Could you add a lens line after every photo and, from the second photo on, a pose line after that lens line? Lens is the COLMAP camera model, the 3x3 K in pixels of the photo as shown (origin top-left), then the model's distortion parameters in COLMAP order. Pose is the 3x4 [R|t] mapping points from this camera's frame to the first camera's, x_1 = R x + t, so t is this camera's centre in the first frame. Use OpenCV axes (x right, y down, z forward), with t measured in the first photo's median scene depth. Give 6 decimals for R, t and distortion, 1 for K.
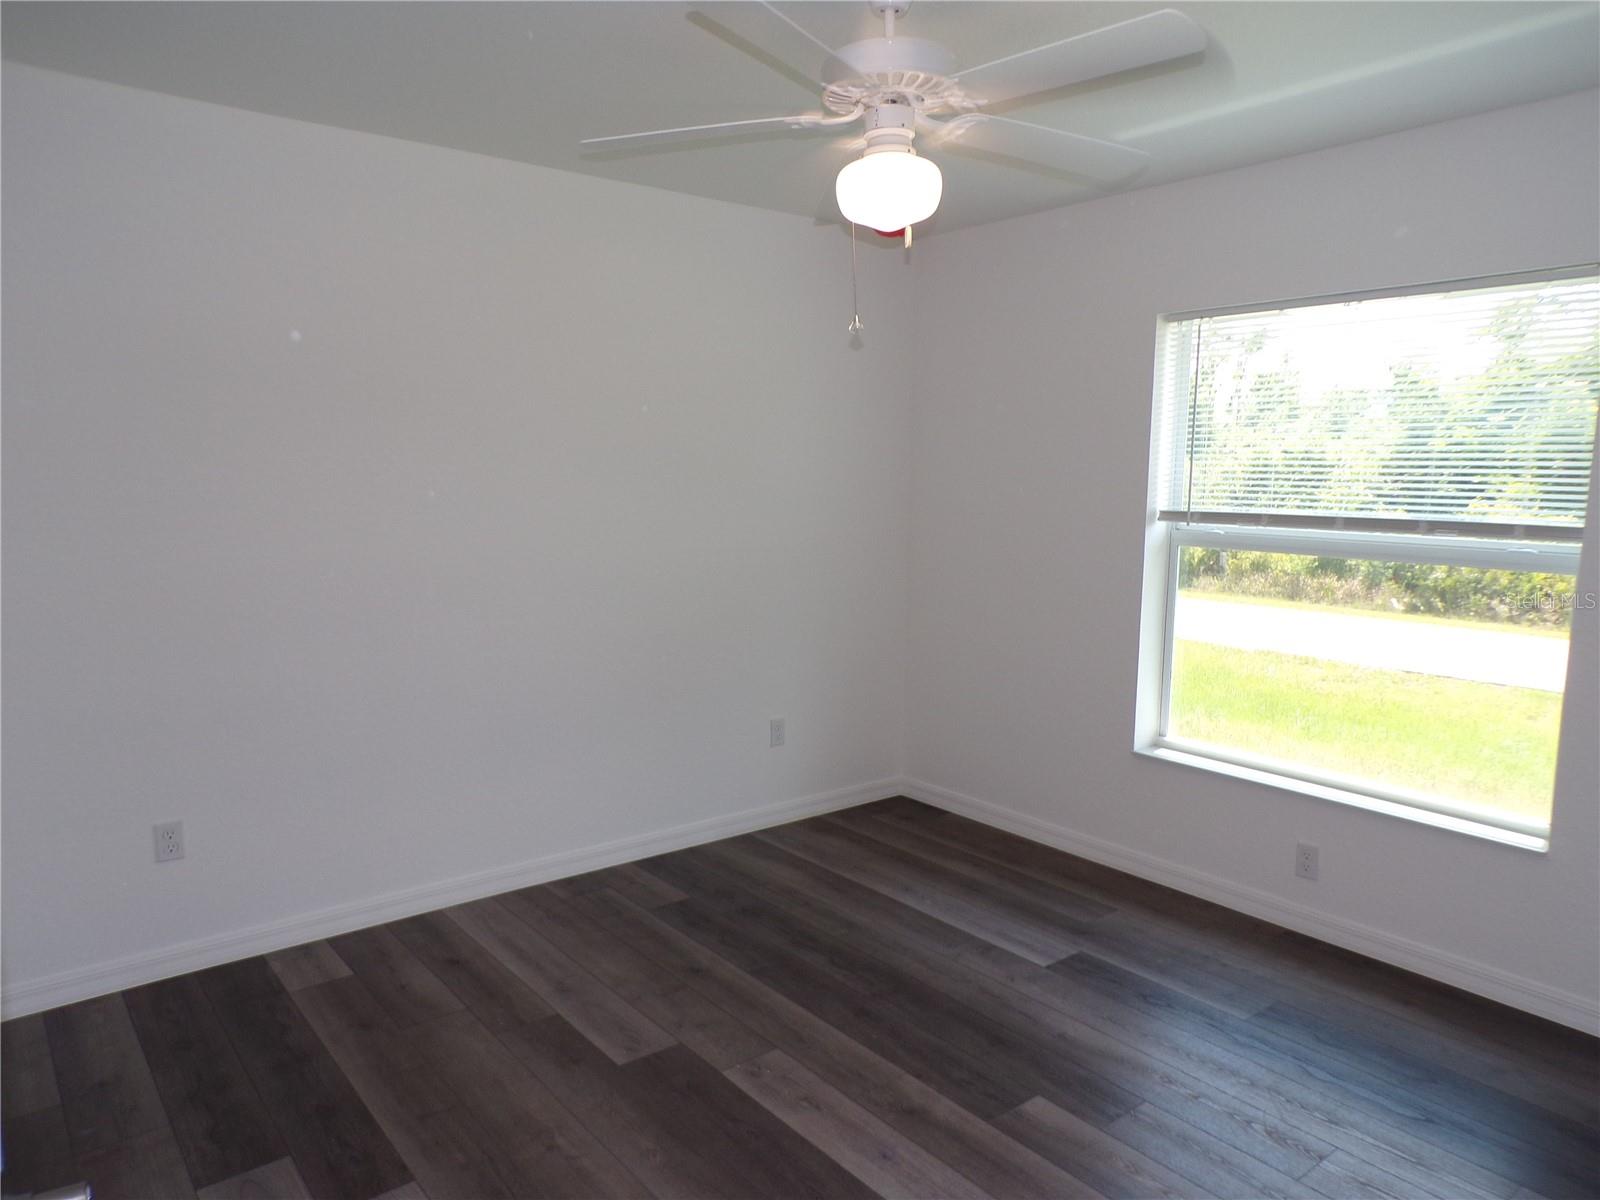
lens RADIAL K [[1088.7, 0, 784.3], [0, 1088.7, 607.4], [0, 0, 1]] dist [0.007876, 0.007710]
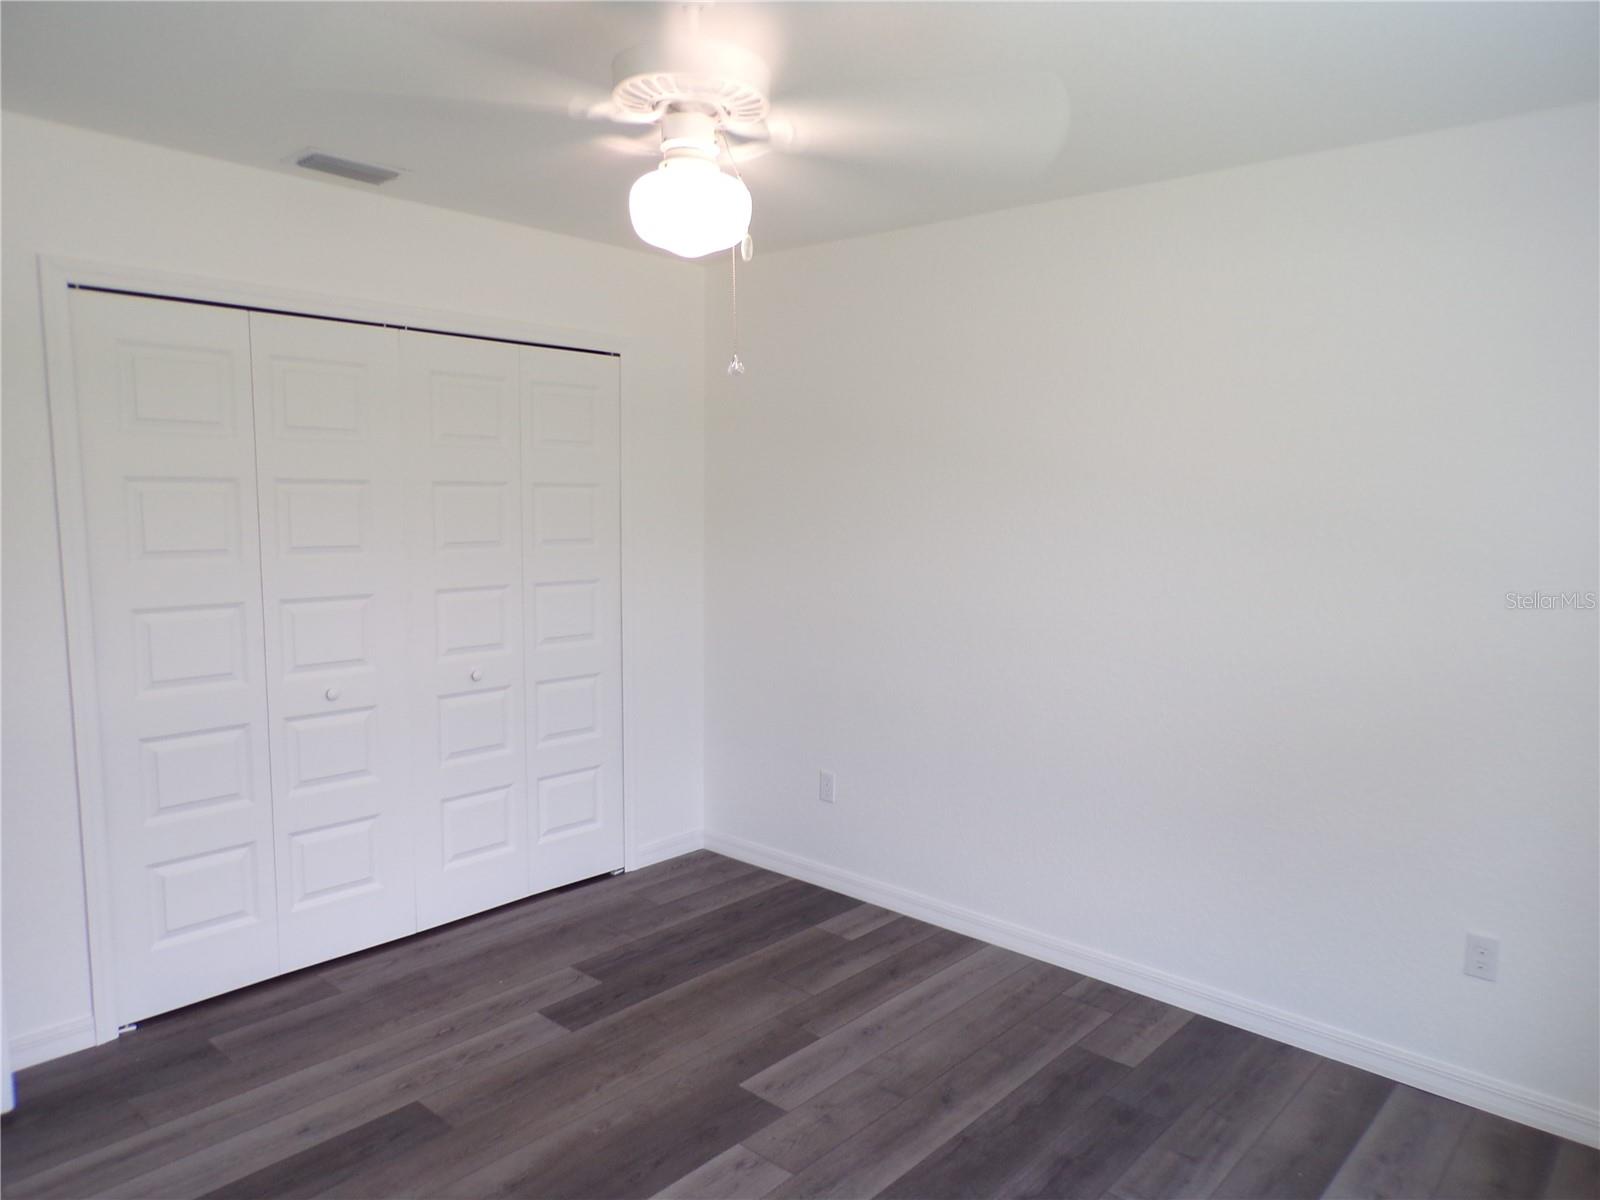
lens RADIAL K [[1088.7, 0, 800.8], [0, 1088.7, 600.7], [0, 0, 1]] dist [0.007876, 0.007710]
pose [[0.198291, 0.113882, -0.973505, 0.697448], [-0.141994, 0.986087, 0.086431, -0.120405], [0.969803, 0.121094, 0.211703, 0.644200]]
